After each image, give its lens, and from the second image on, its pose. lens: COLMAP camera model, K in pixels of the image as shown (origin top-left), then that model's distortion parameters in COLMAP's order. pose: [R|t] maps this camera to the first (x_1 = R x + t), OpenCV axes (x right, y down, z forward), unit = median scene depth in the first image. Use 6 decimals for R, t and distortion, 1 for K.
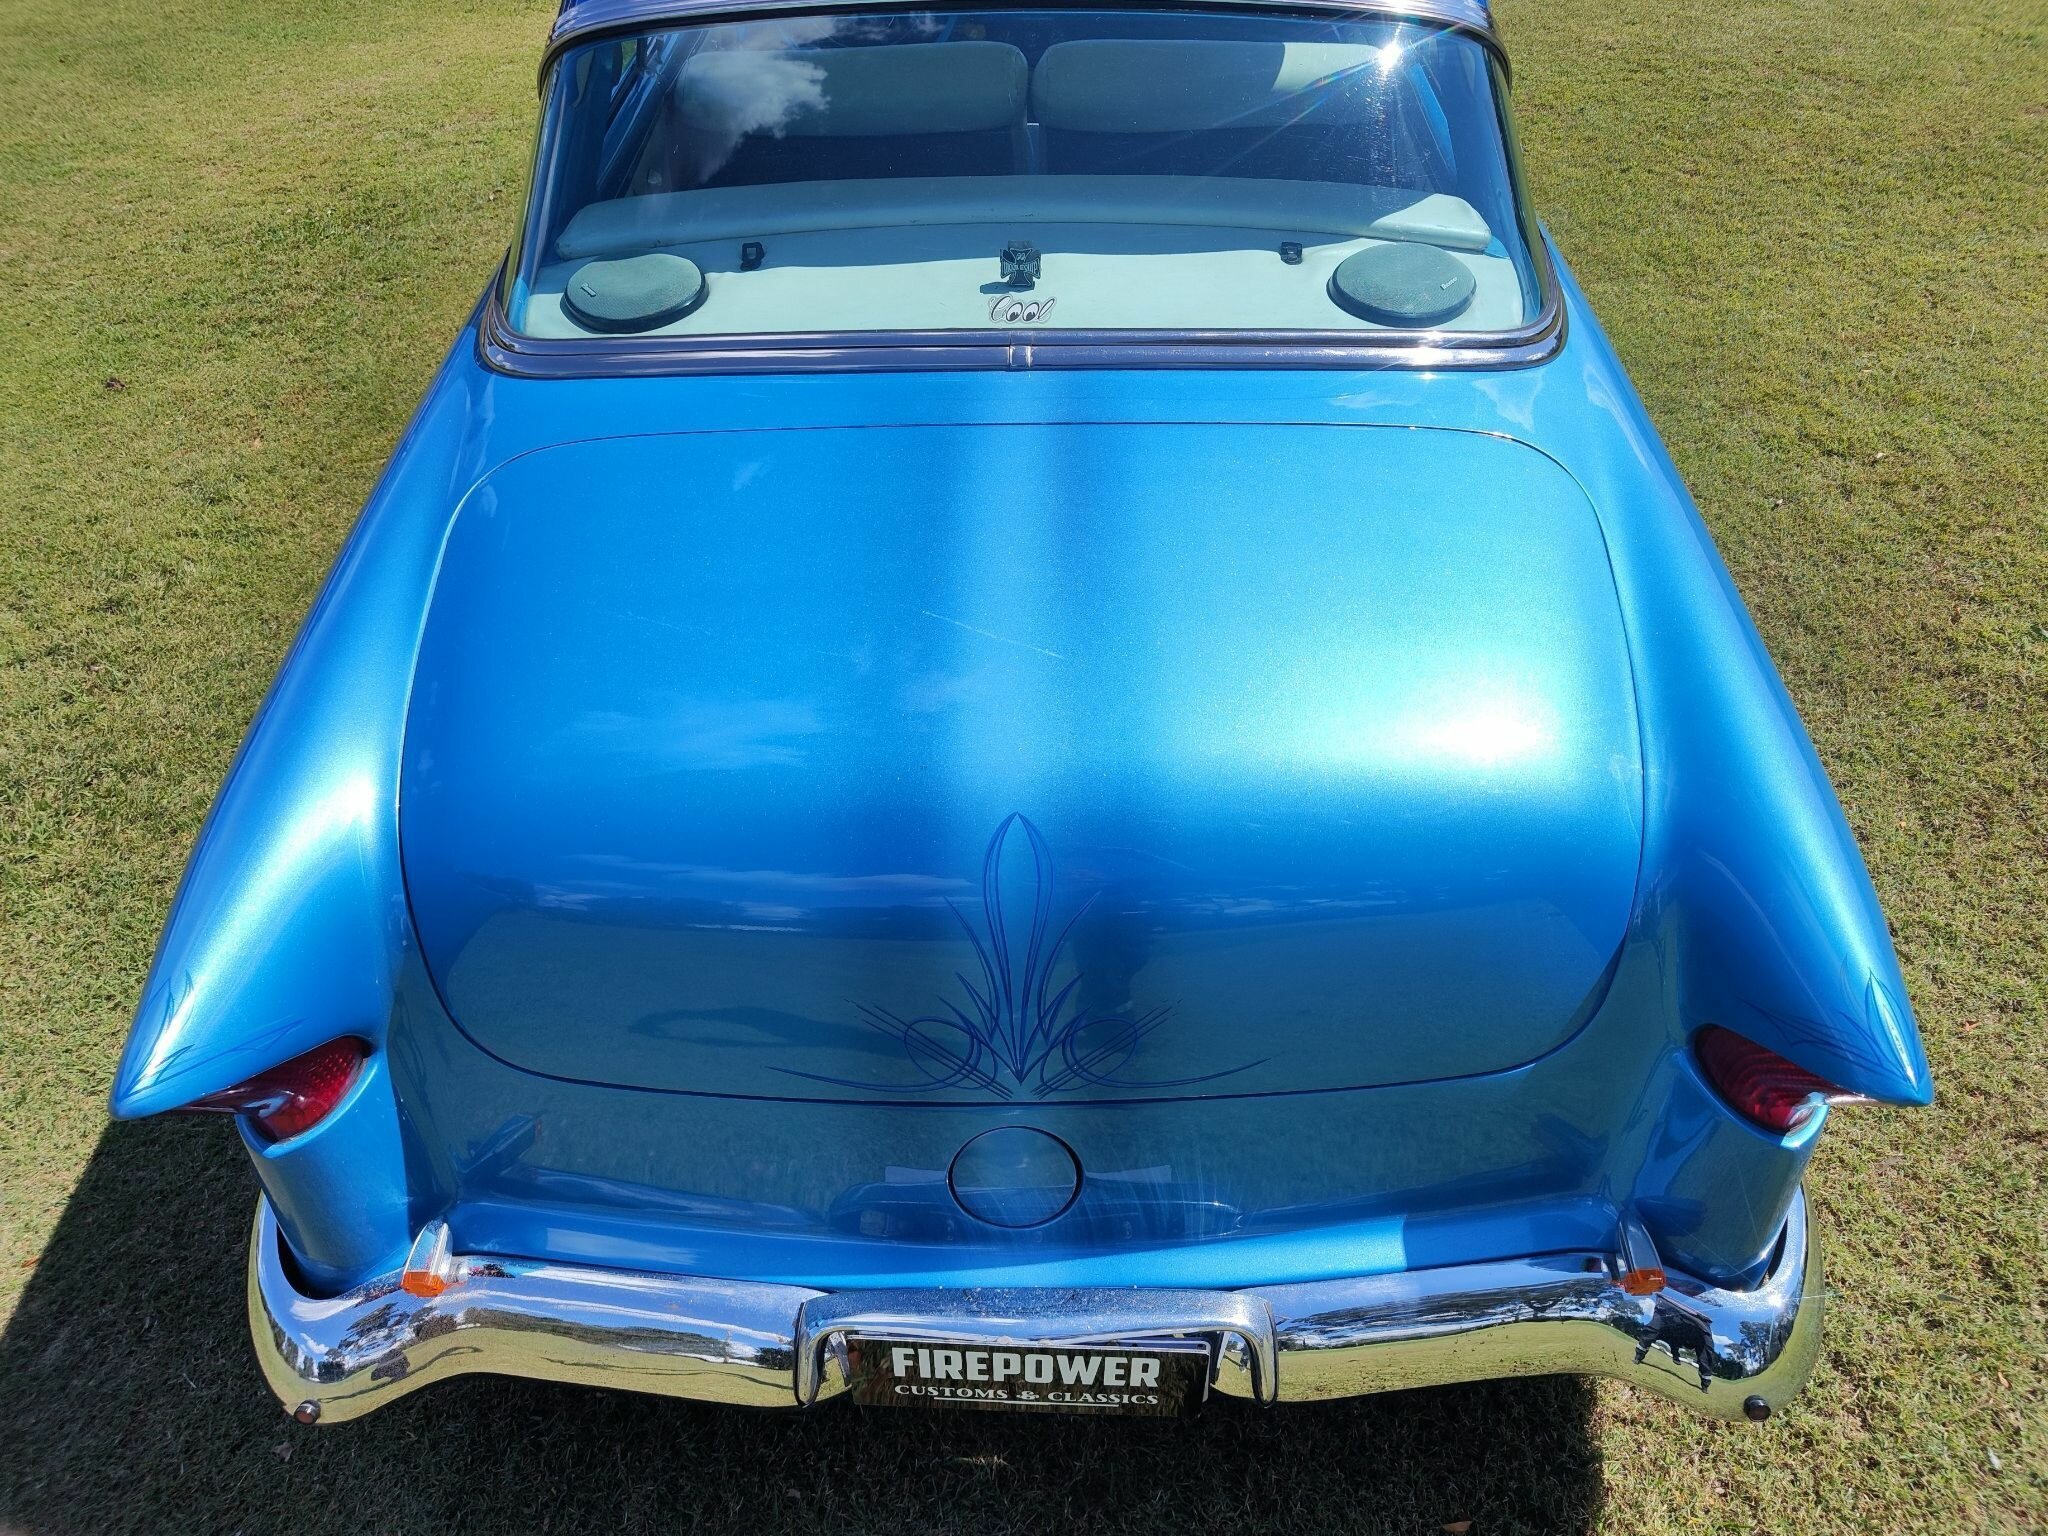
lens RADIAL K [[1500.5, 0, 1052.5], [0, 1500.5, 740.7], [0, 0, 1]] dist [0.017727, 0.008052]
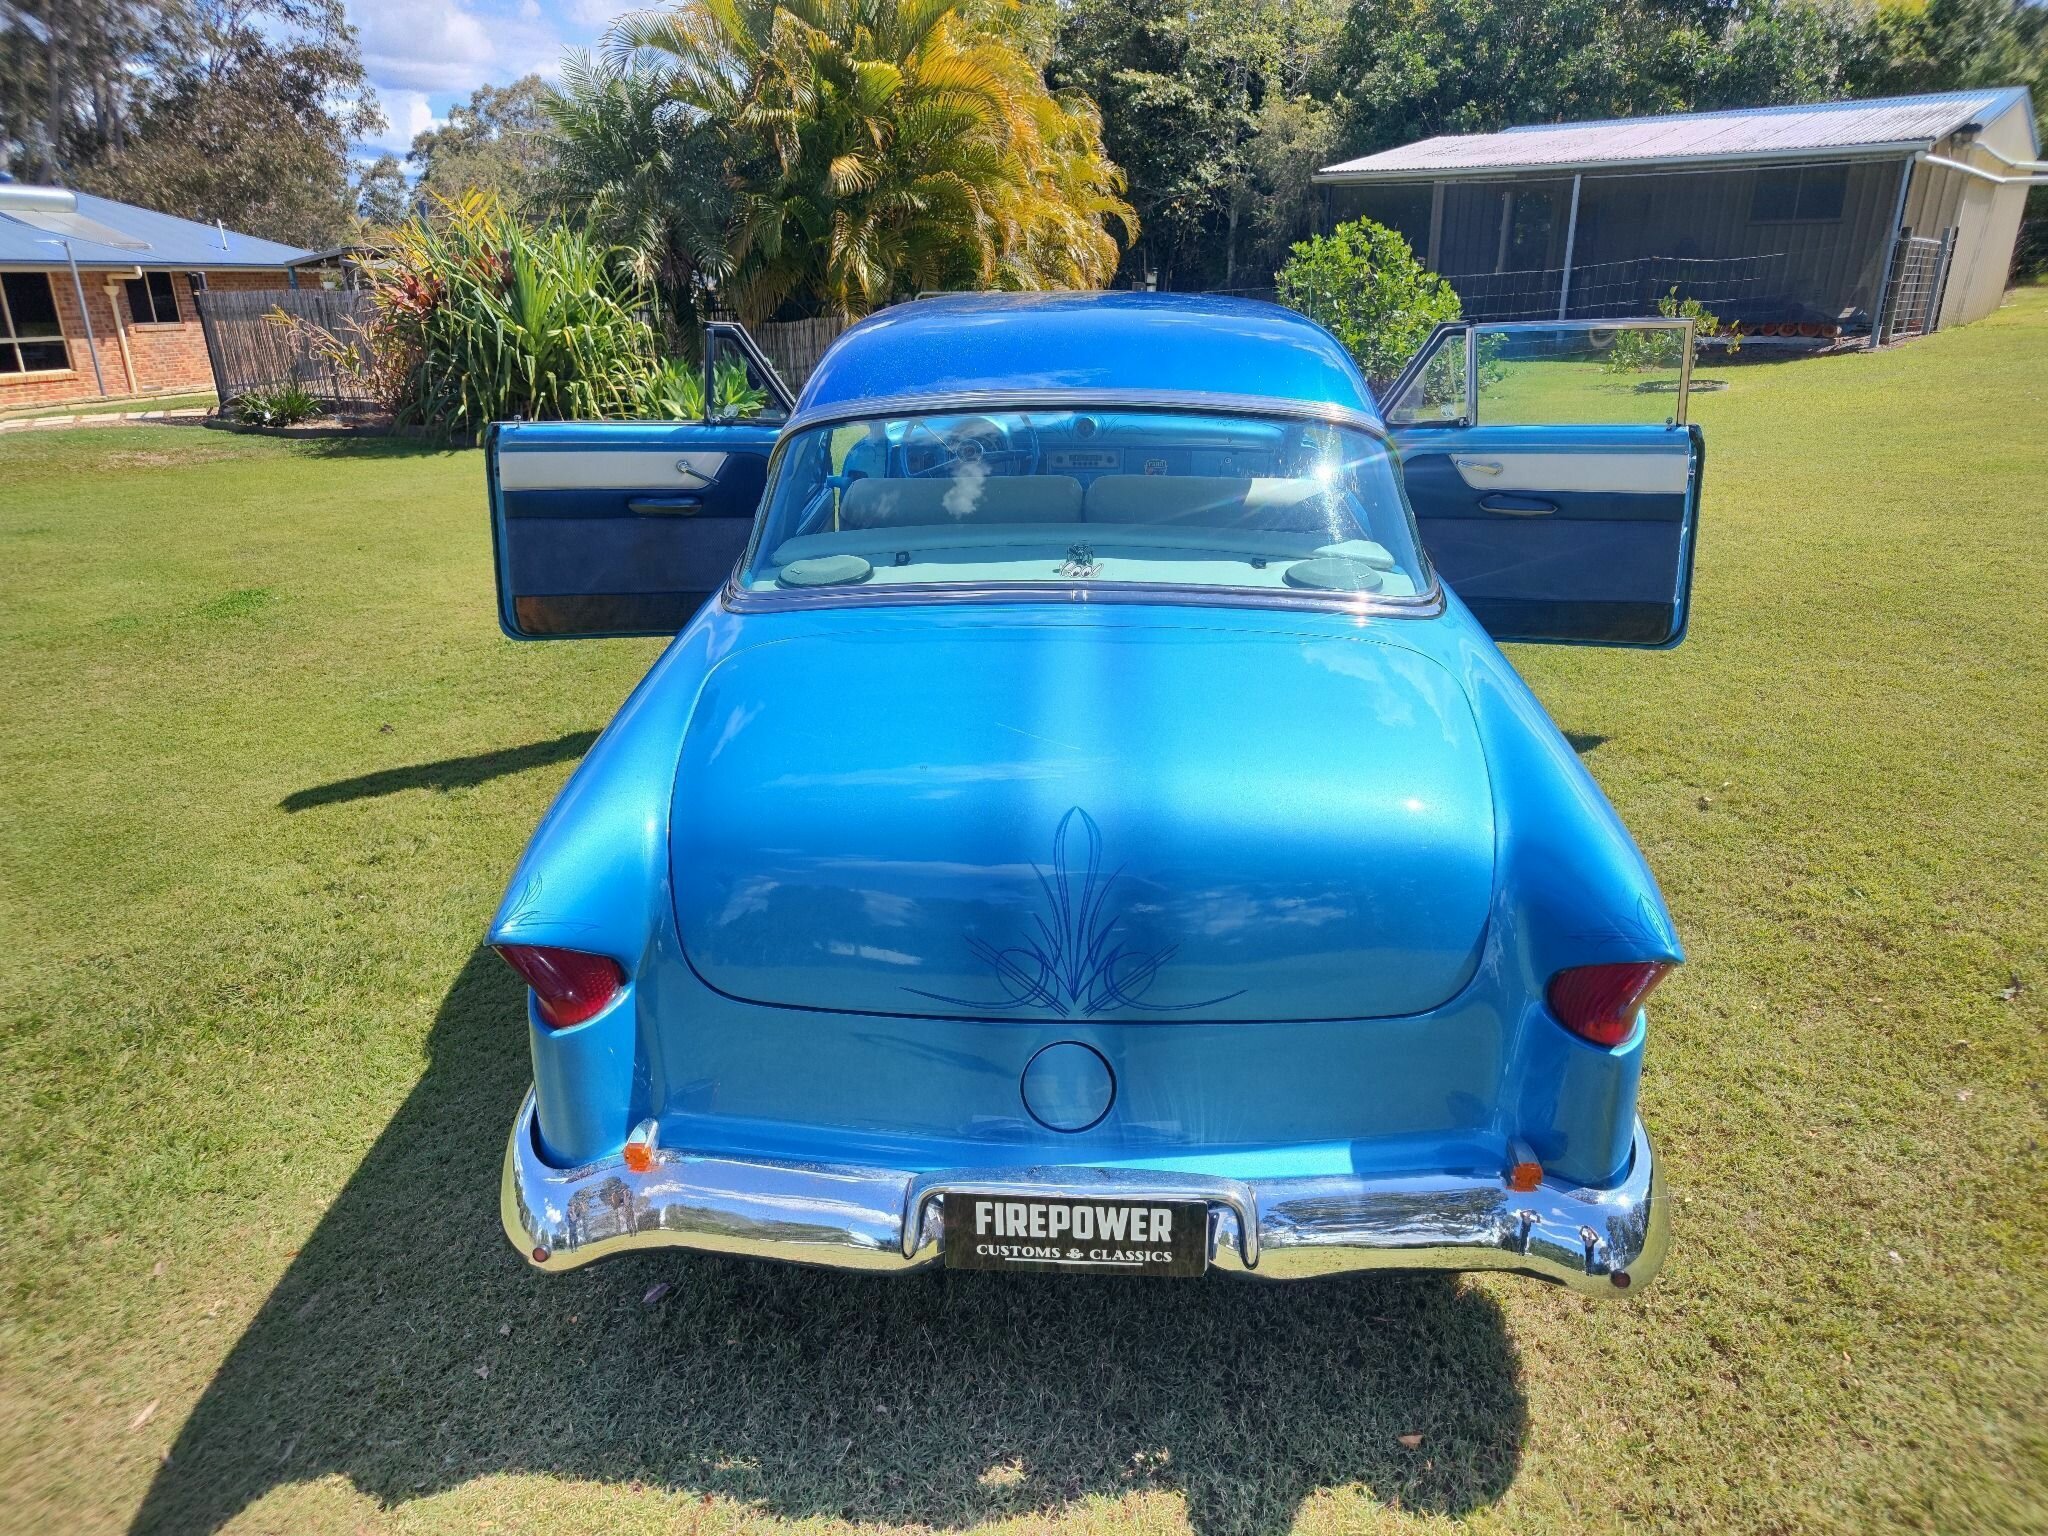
lens RADIAL K [[1368.0, 0, 1043.5], [0, 1368.0, 742.3], [0, 0, 1]] dist [-0.004125, 0.026547]
pose [[0.999342, 0.021229, -0.029401, -0.014765], [-0.029841, 0.942084, -0.334045, 0.354010], [0.020607, 0.334703, 0.942098, -0.260981]]
